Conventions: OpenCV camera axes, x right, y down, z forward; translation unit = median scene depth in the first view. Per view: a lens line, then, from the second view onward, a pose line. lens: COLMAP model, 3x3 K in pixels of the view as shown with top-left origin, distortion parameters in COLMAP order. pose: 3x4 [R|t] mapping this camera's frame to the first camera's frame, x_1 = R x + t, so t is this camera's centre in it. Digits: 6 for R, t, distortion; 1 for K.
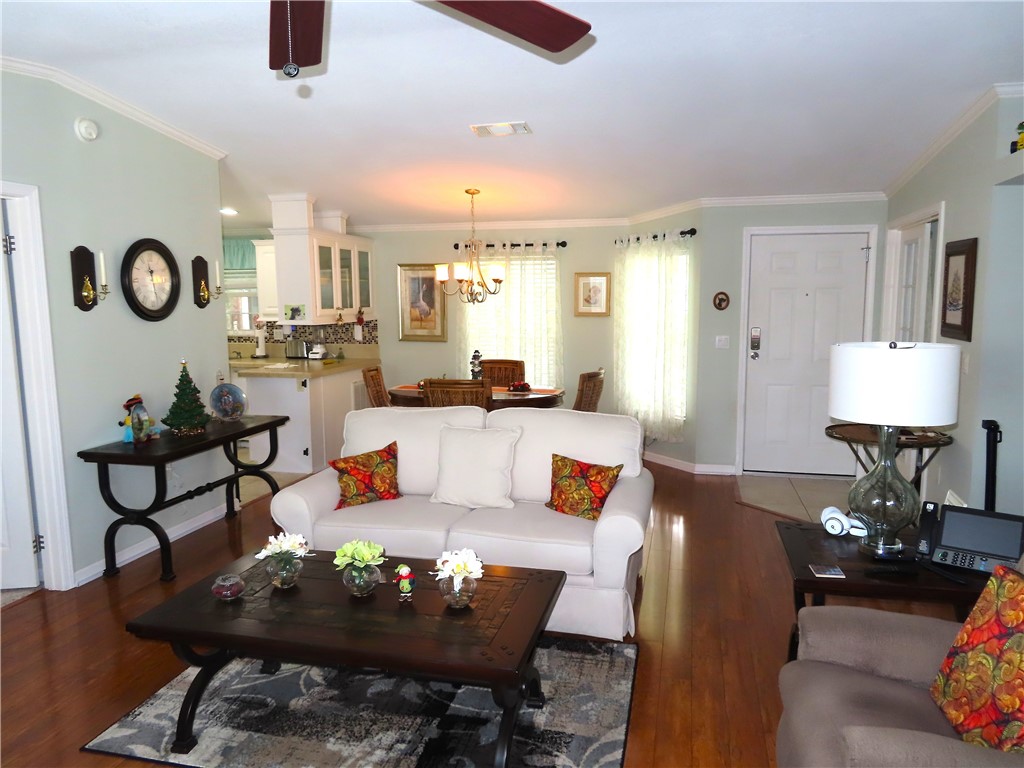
lens RADIAL K [[730.2, 0, 519.9], [0, 730.2, 384.8], [0, 0, 1]] dist [-0.014516, 0.006565]
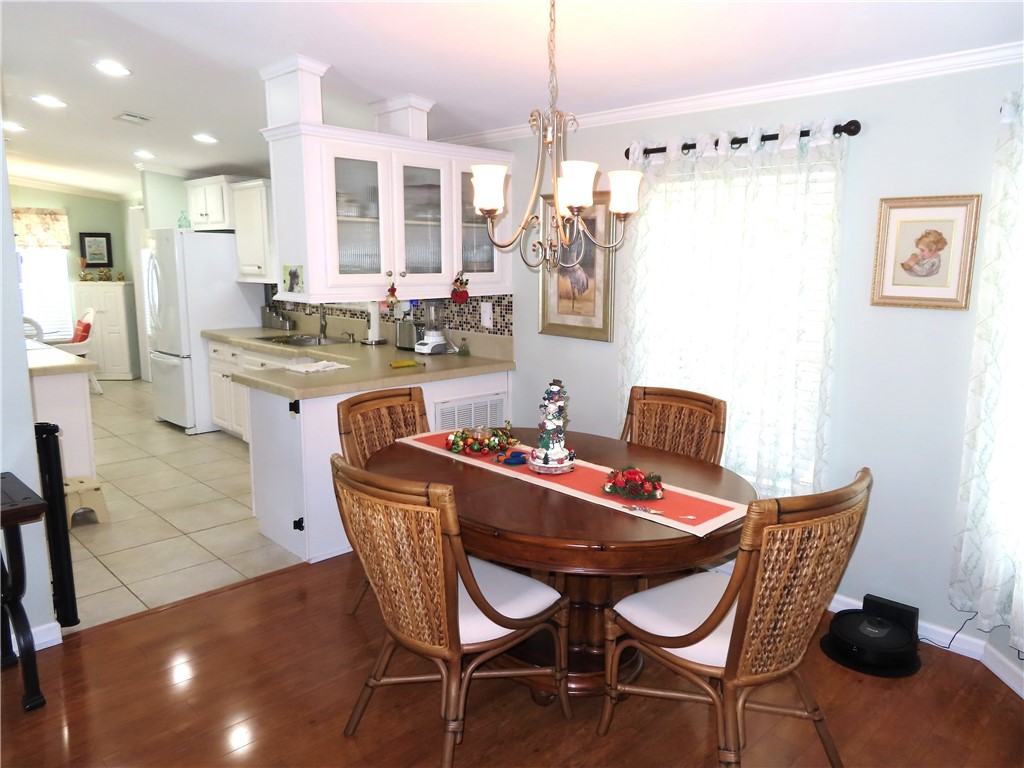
lens RADIAL K [[730.2, 0, 511.6], [0, 730.2, 380.7], [0, 0, 1]] dist [-0.014516, 0.006565]
pose [[0.841652, 0.099298, -0.530812, 0.139632], [-0.076155, 0.994951, 0.065373, -0.068571], [0.534623, -0.014597, 0.844964, 0.592498]]
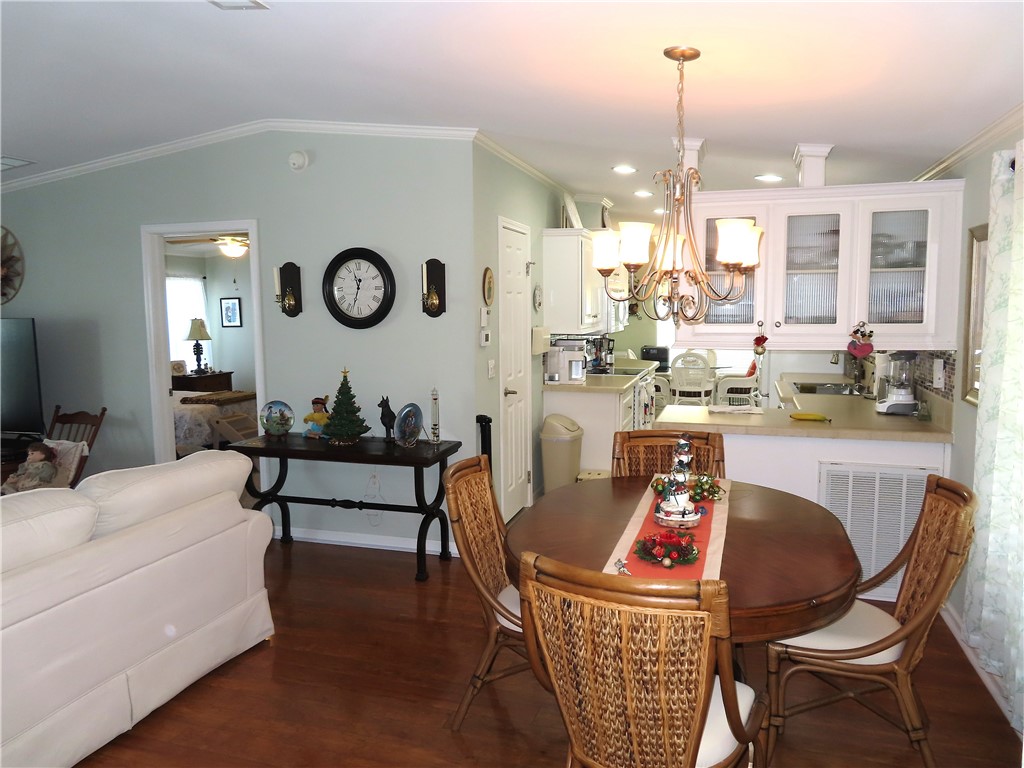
lens RADIAL K [[730.2, 0, 513.8], [0, 730.2, 365.6], [0, 0, 1]] dist [-0.014516, 0.006565]
pose [[-0.076690, 0.088281, -0.993139, 0.344150], [-0.113272, 0.988852, 0.096646, -0.108476], [0.990600, 0.119907, -0.065836, 0.876074]]
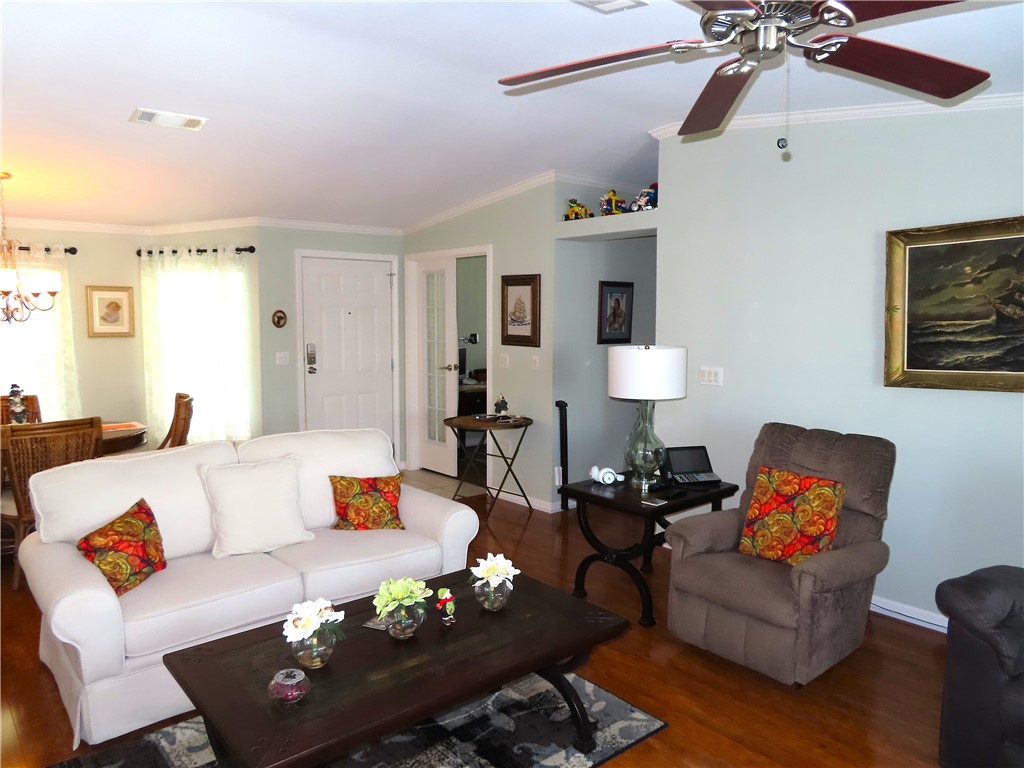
lens RADIAL K [[730.2, 0, 505.0], [0, 730.2, 386.4], [0, 0, 1]] dist [-0.014516, 0.006565]
pose [[0.584608, -0.076142, 0.807735, -0.356562], [0.093273, 0.995293, 0.026315, -0.016742], [-0.805937, 0.059956, 0.588958, 0.138275]]
